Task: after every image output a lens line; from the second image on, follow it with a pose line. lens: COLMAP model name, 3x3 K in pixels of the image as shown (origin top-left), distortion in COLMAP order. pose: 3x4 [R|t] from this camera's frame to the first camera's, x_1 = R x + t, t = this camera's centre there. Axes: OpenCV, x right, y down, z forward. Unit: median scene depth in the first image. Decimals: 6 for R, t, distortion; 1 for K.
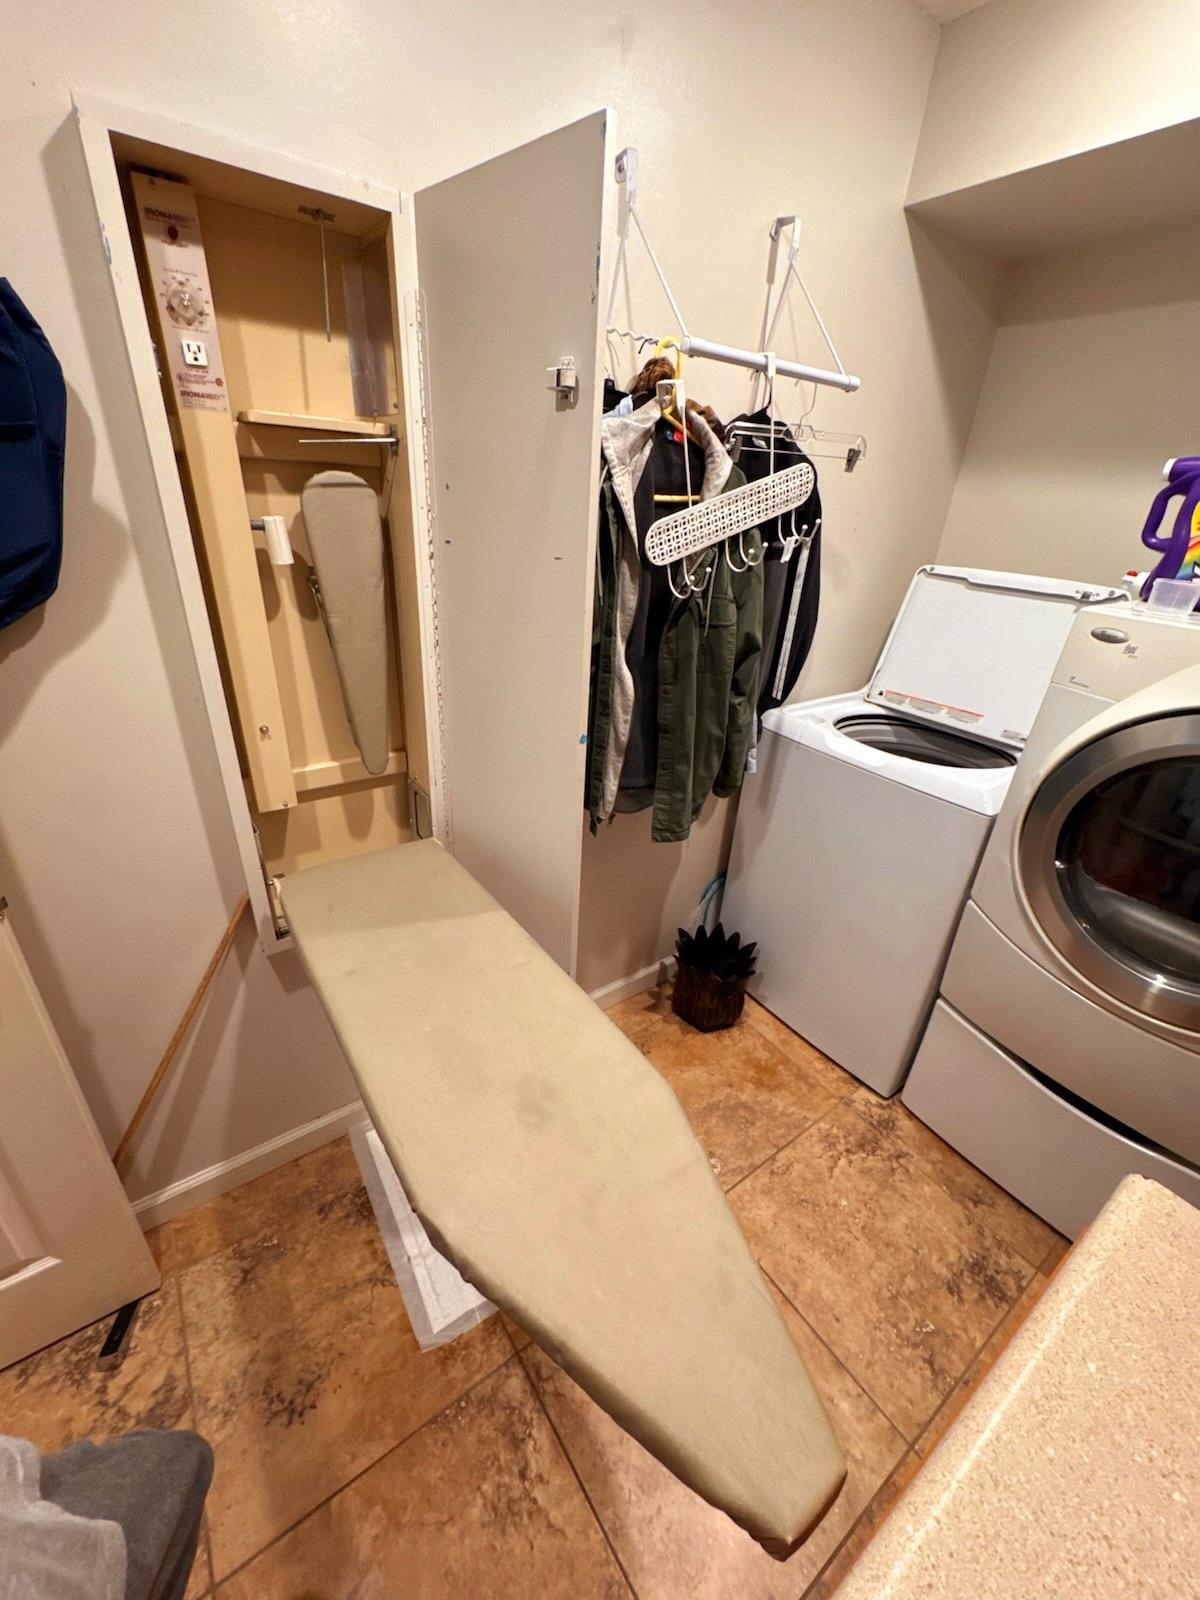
lens RADIAL K [[640.8, 0, 600.0], [0, 640.8, 800.0], [0, 0, 1]] dist [0.001628, -0.000057]
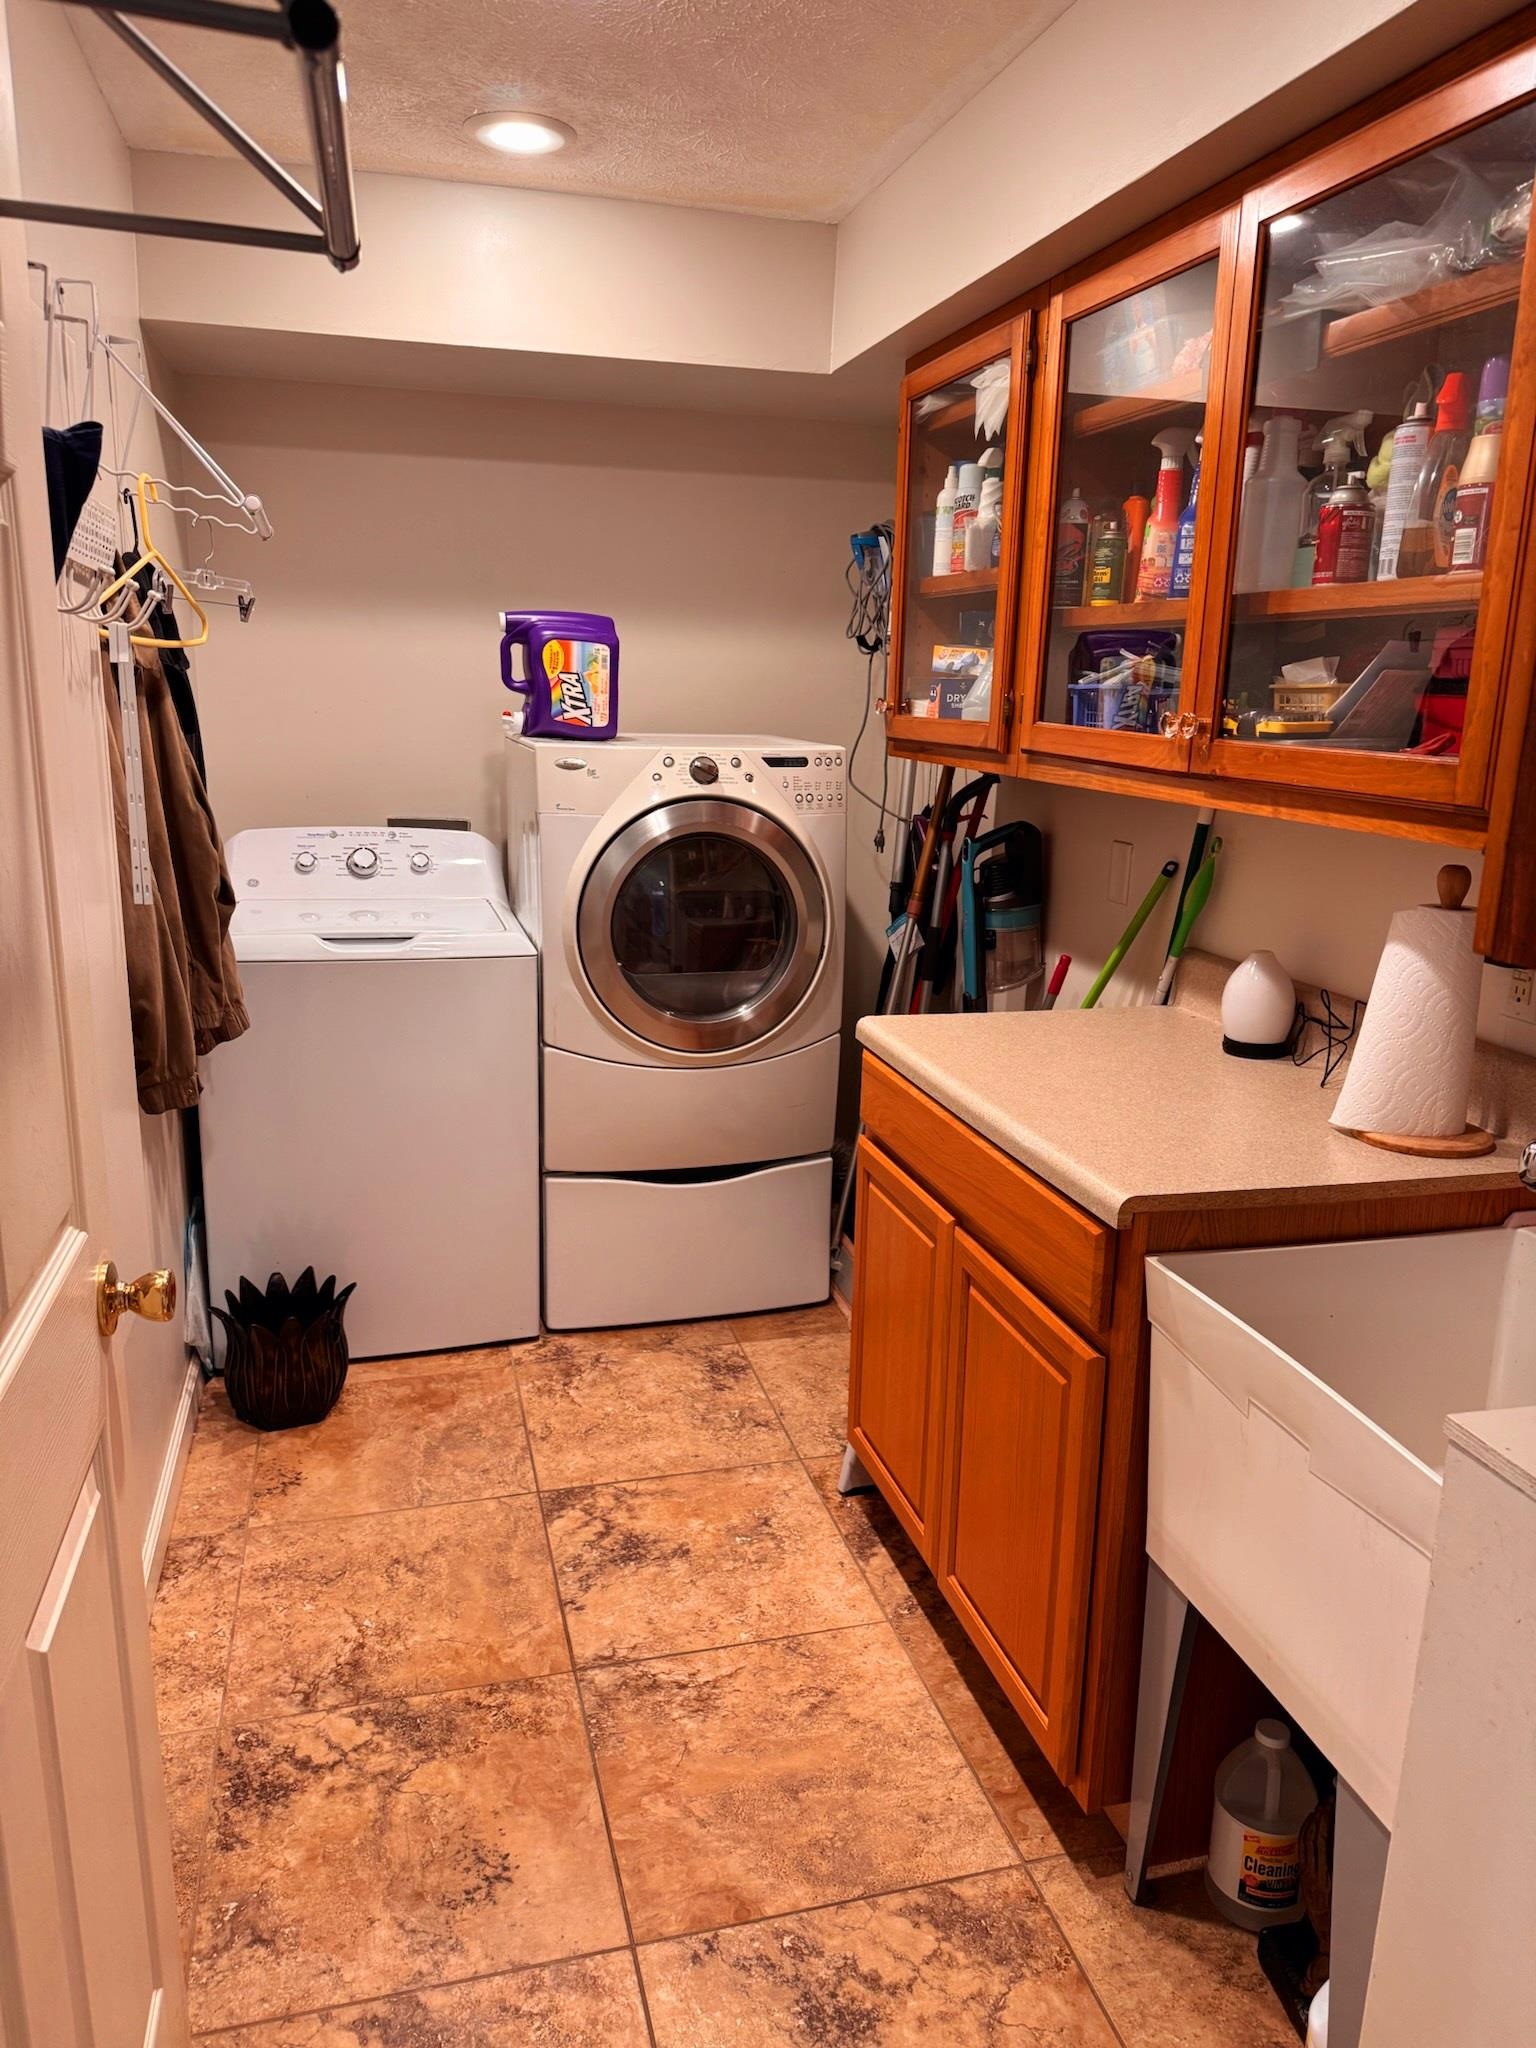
lens RADIAL K [[1443.8, 0, 766.4], [0, 1443.8, 1055.6], [0, 0, 1]] dist [-0.000580, -0.000563]
pose [[0.345472, -0.274724, 0.897316, -1.282921], [0.403096, 0.906926, 0.122472, 0.037856], [-0.847445, 0.319394, 0.424057, -0.186715]]
